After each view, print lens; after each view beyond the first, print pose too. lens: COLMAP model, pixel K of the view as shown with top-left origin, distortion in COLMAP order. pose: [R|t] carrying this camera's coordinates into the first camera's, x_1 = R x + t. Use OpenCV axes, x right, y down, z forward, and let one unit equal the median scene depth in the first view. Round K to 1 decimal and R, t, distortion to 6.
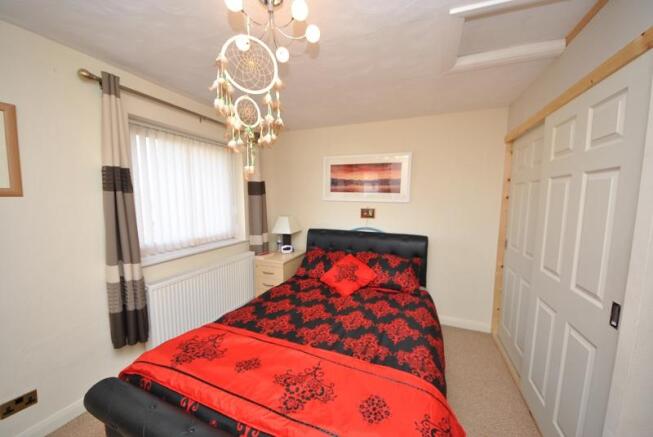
lens RADIAL K [[233.7, 0, 326.5], [0, 233.7, 218.5], [0, 0, 1]] dist [0.000161, -0.000062]
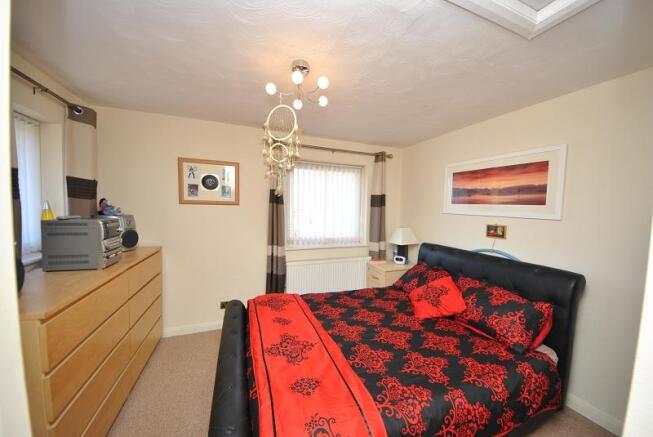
lens RADIAL K [[233.7, 0, 326.5], [0, 233.7, 218.5], [0, 0, 1]] dist [0.000161, -0.000062]
pose [[0.667802, 0.046394, -0.742891, 0.388684], [-0.085367, 0.996244, -0.014522, -0.006251], [0.739427, 0.073116, 0.669254, 0.078429]]
